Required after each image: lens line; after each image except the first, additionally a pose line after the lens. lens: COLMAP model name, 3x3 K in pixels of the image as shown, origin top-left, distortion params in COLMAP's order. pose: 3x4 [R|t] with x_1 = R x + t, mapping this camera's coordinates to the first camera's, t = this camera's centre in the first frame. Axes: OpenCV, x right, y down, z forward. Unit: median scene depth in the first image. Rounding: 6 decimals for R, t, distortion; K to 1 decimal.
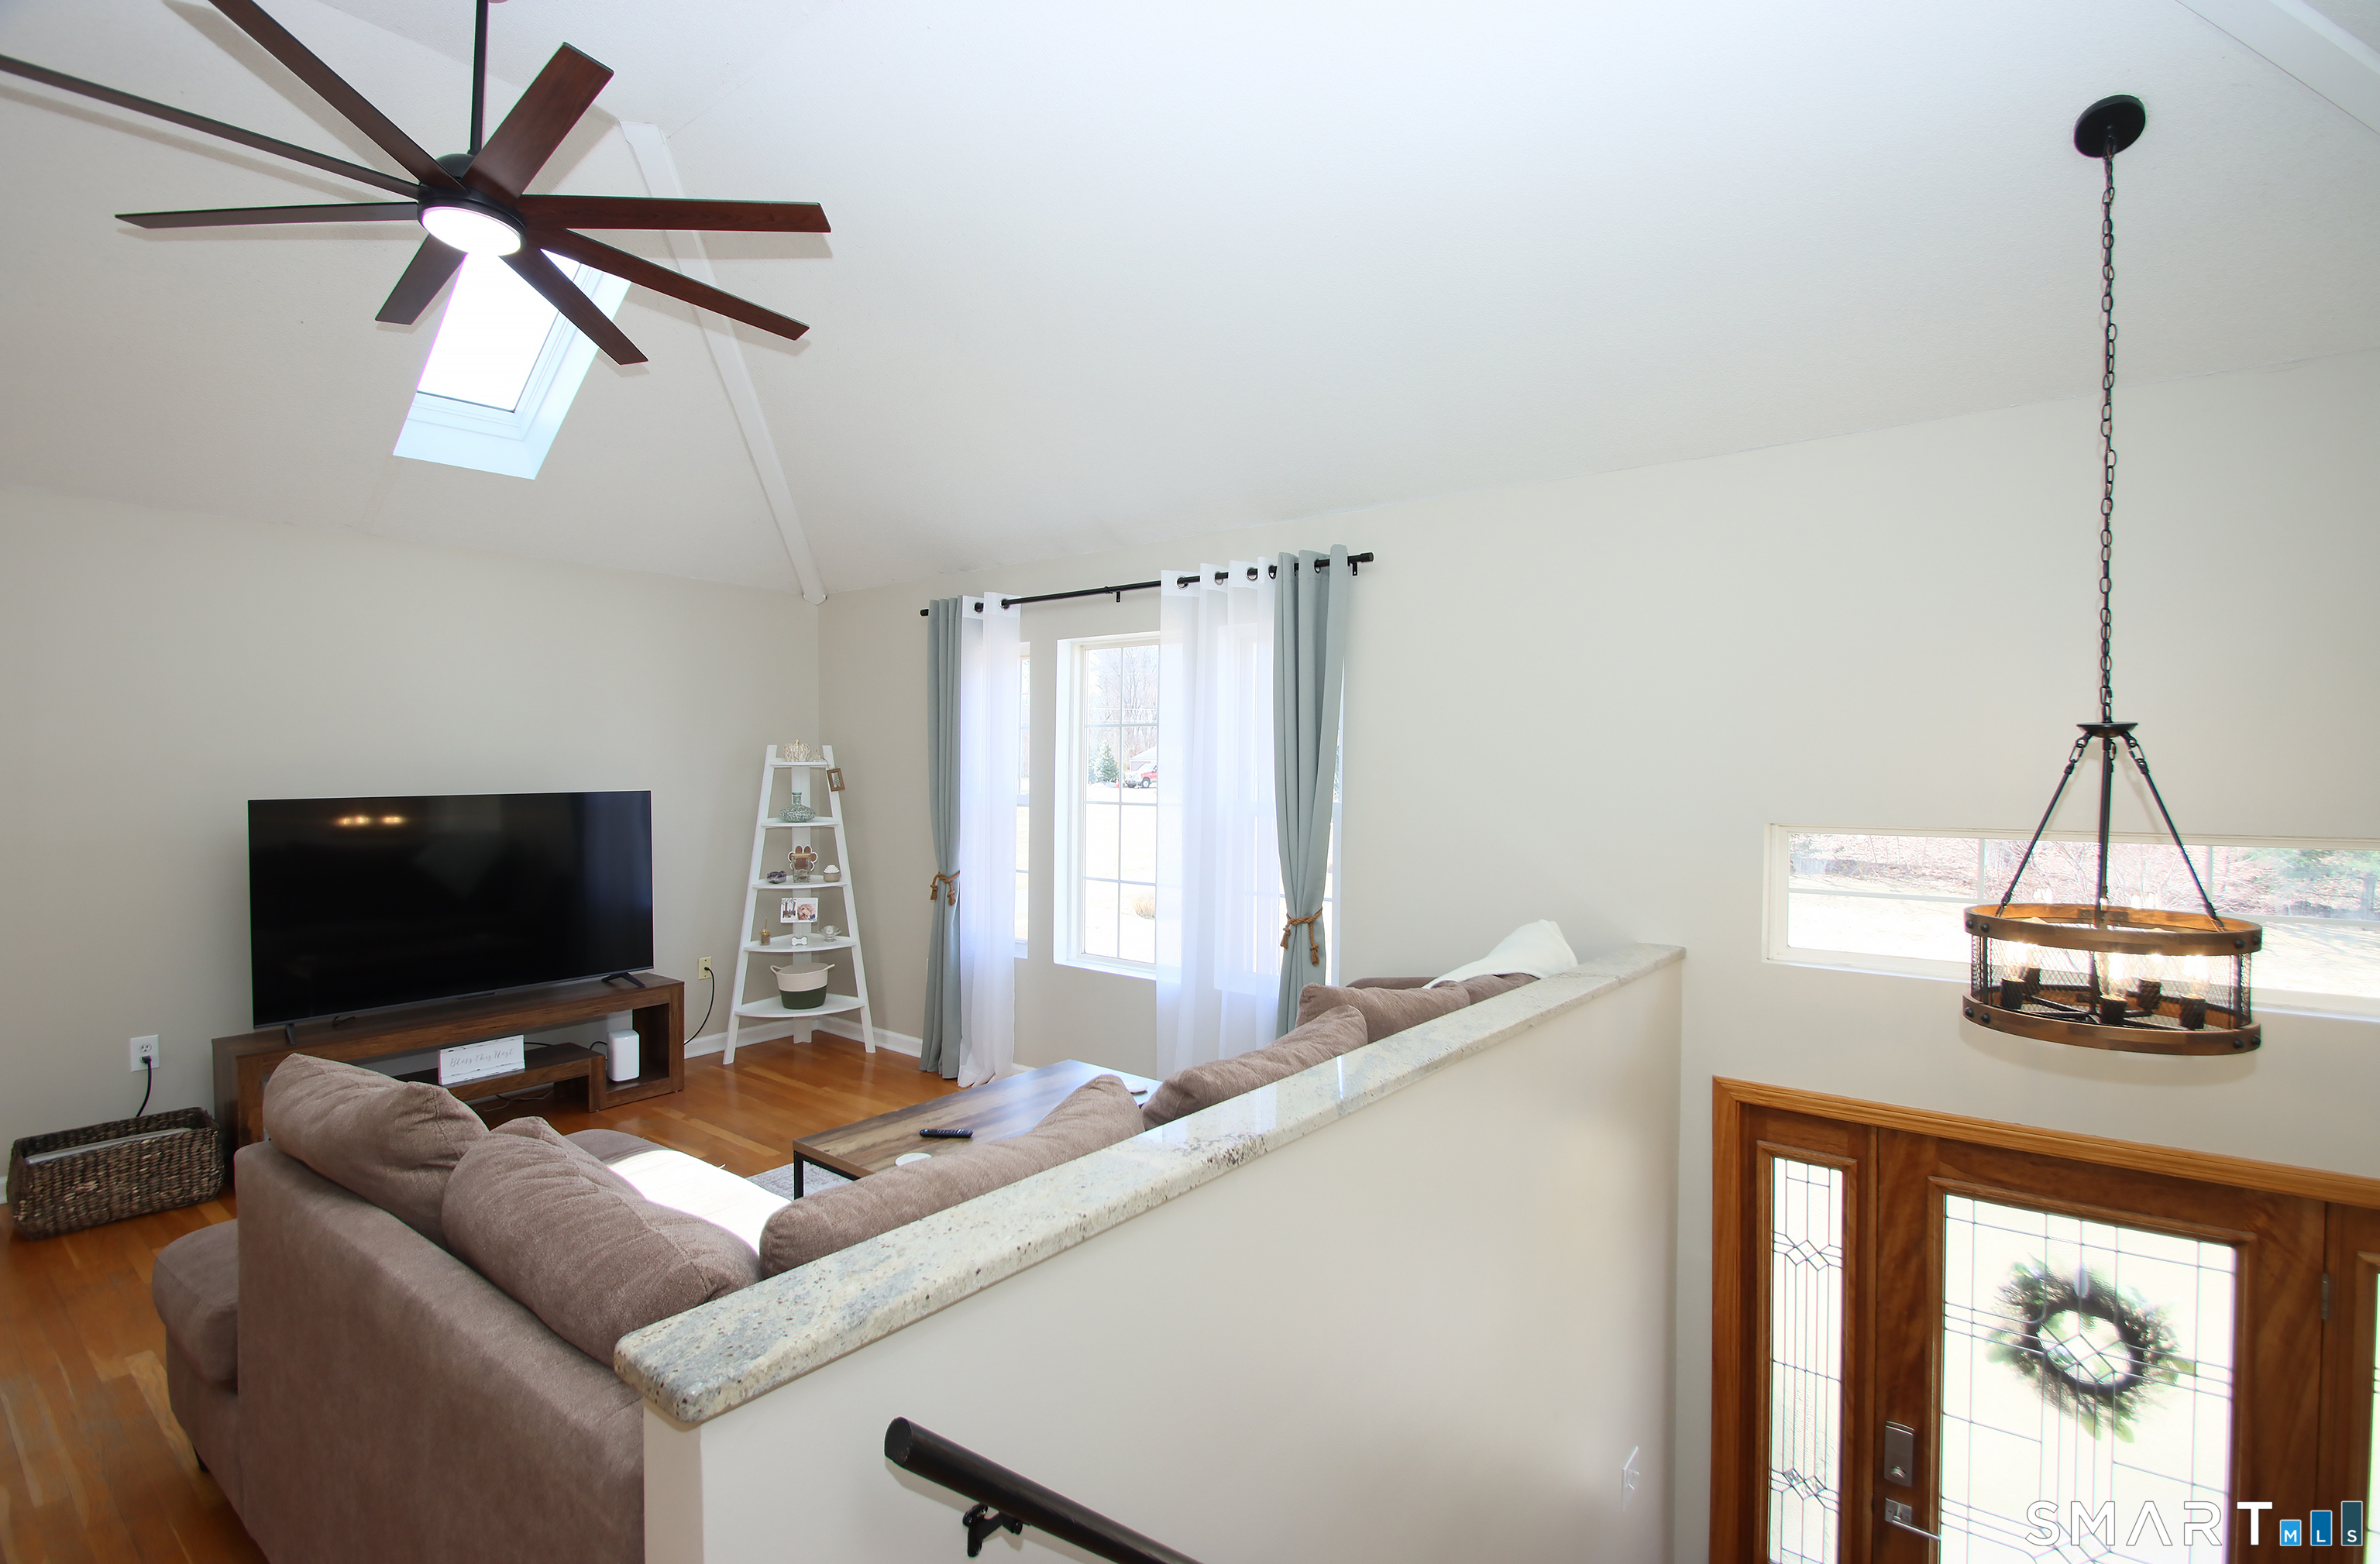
lens RADIAL K [[1130.3, 0, 1204.3], [0, 1130.3, 763.5], [0, 0, 1]] dist [-0.005248, -0.014502]
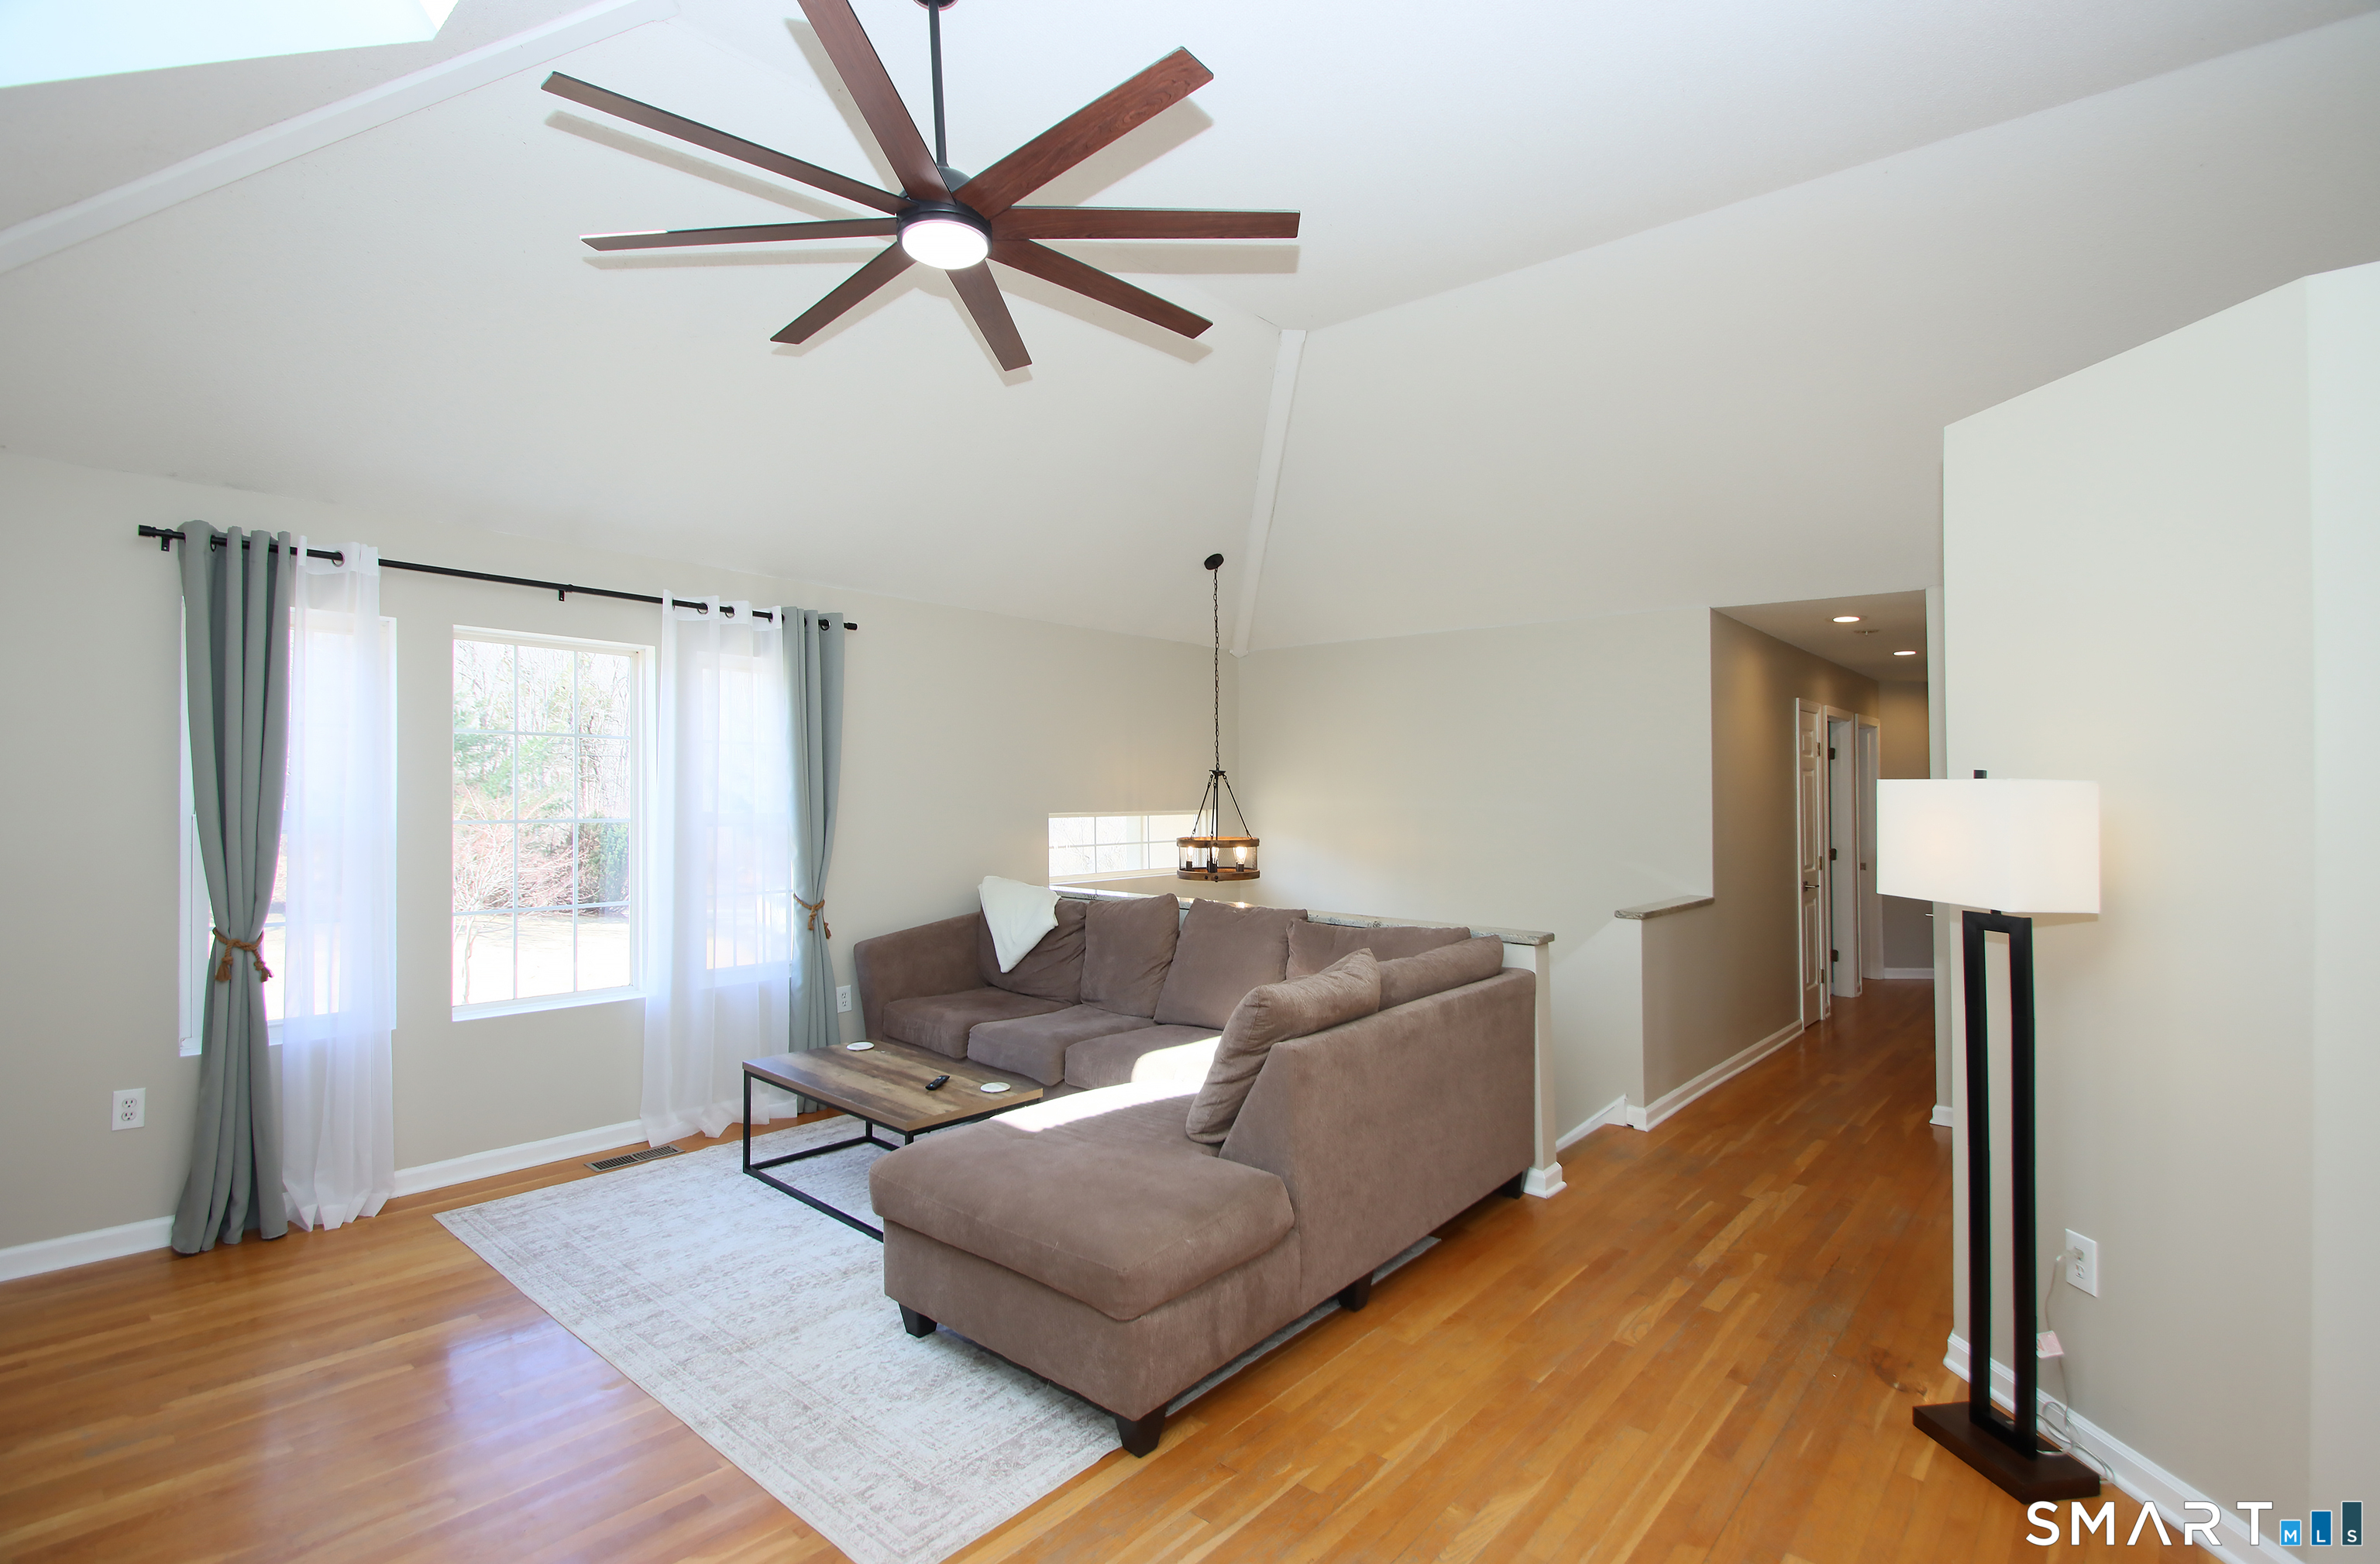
lens RADIAL K [[1130.3, 0, 1204.3], [0, 1130.3, 763.5], [0, 0, 1]] dist [-0.005248, -0.014502]
pose [[-0.003061, 0.027564, 0.999615, -1.096040], [-0.001184, 0.999619, -0.027567, 0.014259], [-0.999995, -0.001267, -0.003027, 0.542438]]
